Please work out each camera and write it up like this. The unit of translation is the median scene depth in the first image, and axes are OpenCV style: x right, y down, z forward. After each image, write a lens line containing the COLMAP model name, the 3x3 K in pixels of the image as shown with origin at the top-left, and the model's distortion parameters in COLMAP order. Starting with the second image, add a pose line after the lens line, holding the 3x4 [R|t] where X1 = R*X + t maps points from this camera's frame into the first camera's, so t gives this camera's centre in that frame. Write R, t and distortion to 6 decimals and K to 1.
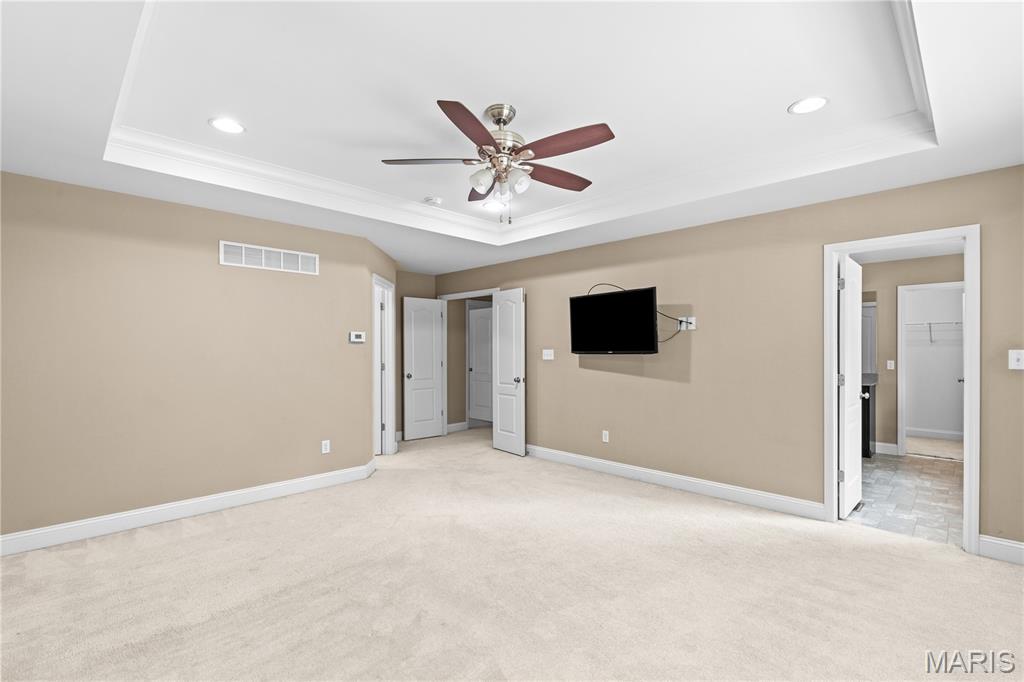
lens RADIAL K [[468.2, 0, 512.1], [0, 468.2, 341.4], [0, 0, 1]] dist [0.003246, -0.002328]
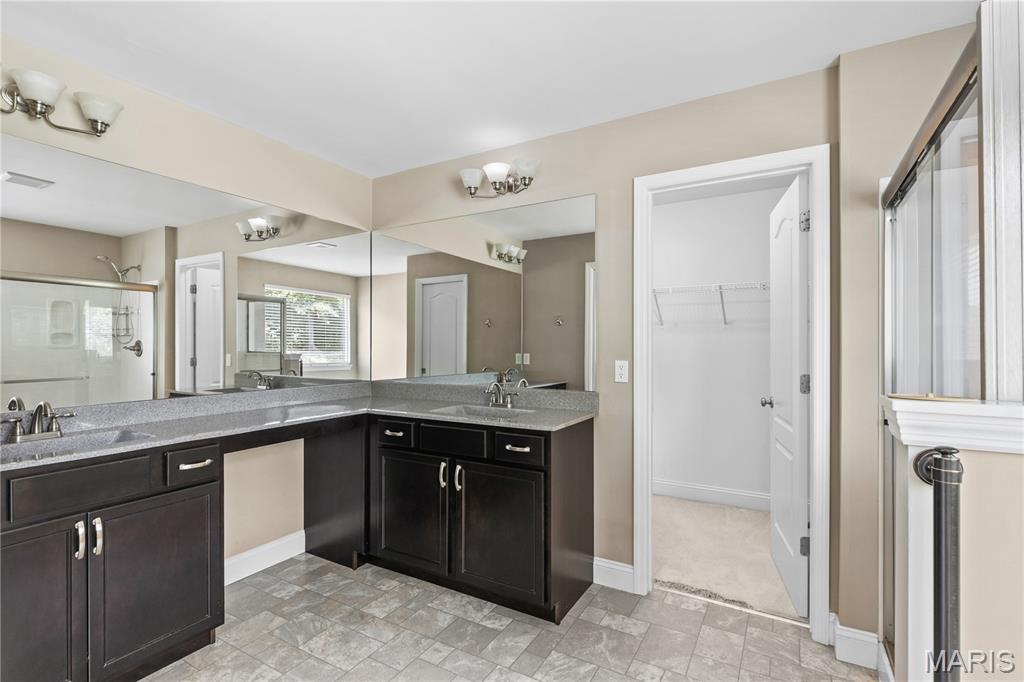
lens RADIAL K [[468.2, 0, 512.7], [0, 468.2, 343.3], [0, 0, 1]] dist [0.003246, -0.002328]
pose [[0.965277, -0.002049, 0.261219, 0.590947], [-0.003492, 0.999779, 0.020744, 0.017660], [-0.261203, -0.020936, 0.965057, 0.614274]]
